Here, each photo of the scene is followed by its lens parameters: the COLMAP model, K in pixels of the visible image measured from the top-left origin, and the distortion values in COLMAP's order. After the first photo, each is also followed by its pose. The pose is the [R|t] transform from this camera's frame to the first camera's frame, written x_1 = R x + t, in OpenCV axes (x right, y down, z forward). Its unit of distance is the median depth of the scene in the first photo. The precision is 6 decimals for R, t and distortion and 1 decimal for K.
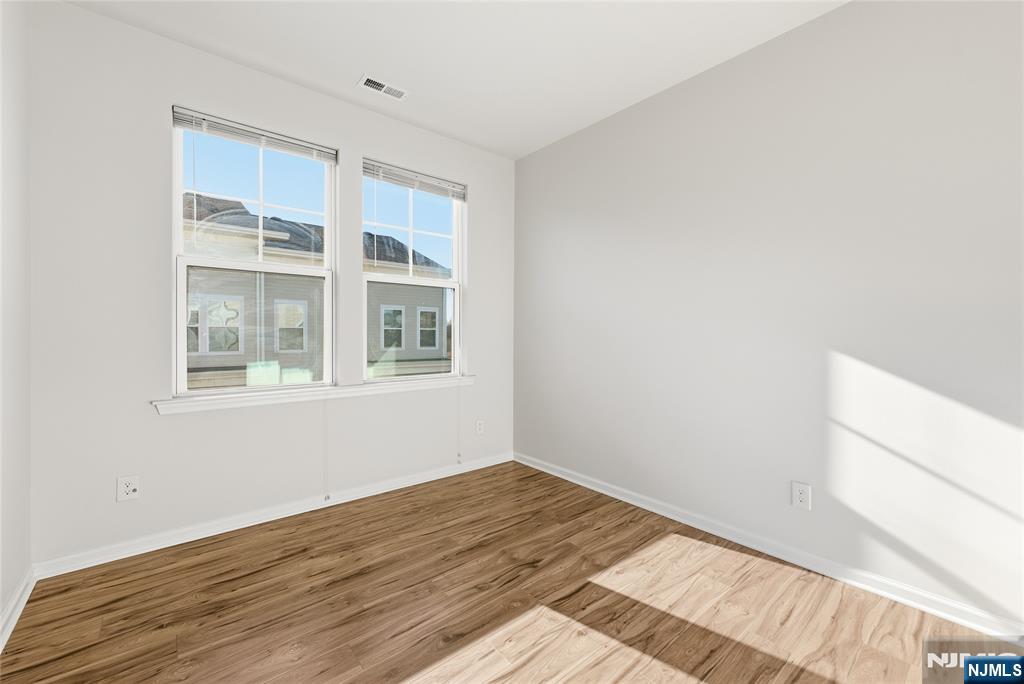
lens RADIAL K [[419.6, 0, 519.2], [0, 419.6, 341.7], [0, 0, 1]] dist [0.000358, 0.000208]
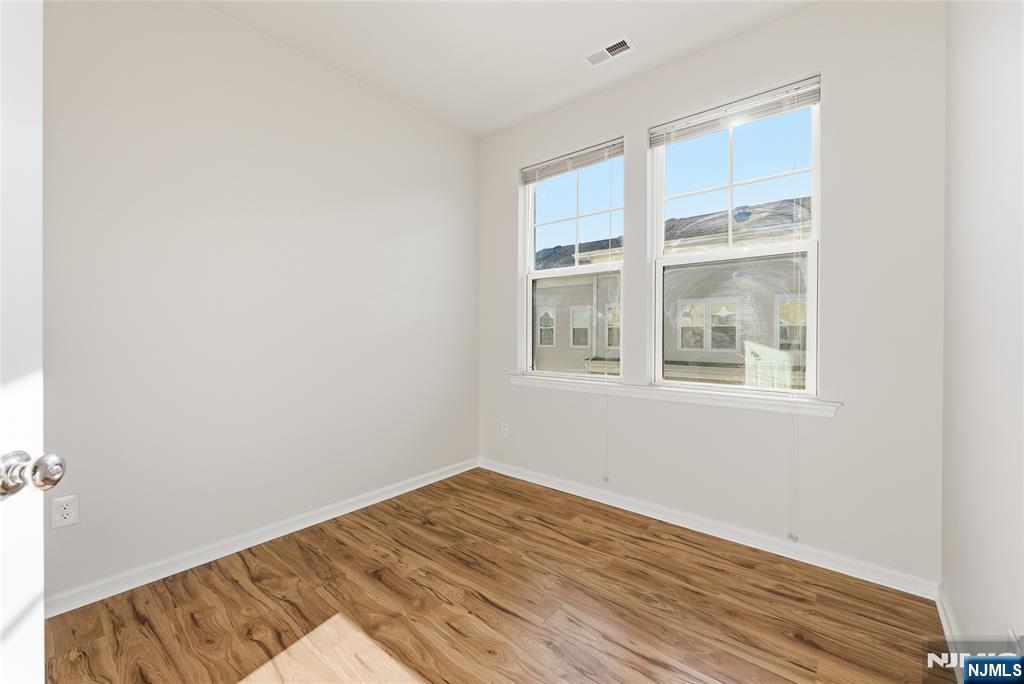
lens RADIAL K [[481.9, 0, 511.8], [0, 481.9, 326.1], [0, 0, 1]] dist [0.000411, 0.000034]
pose [[0.072868, -0.007928, -0.997310, 0.503533], [-0.006871, 0.999941, -0.008451, -0.013978], [0.997318, 0.007469, 0.072809, 0.530067]]
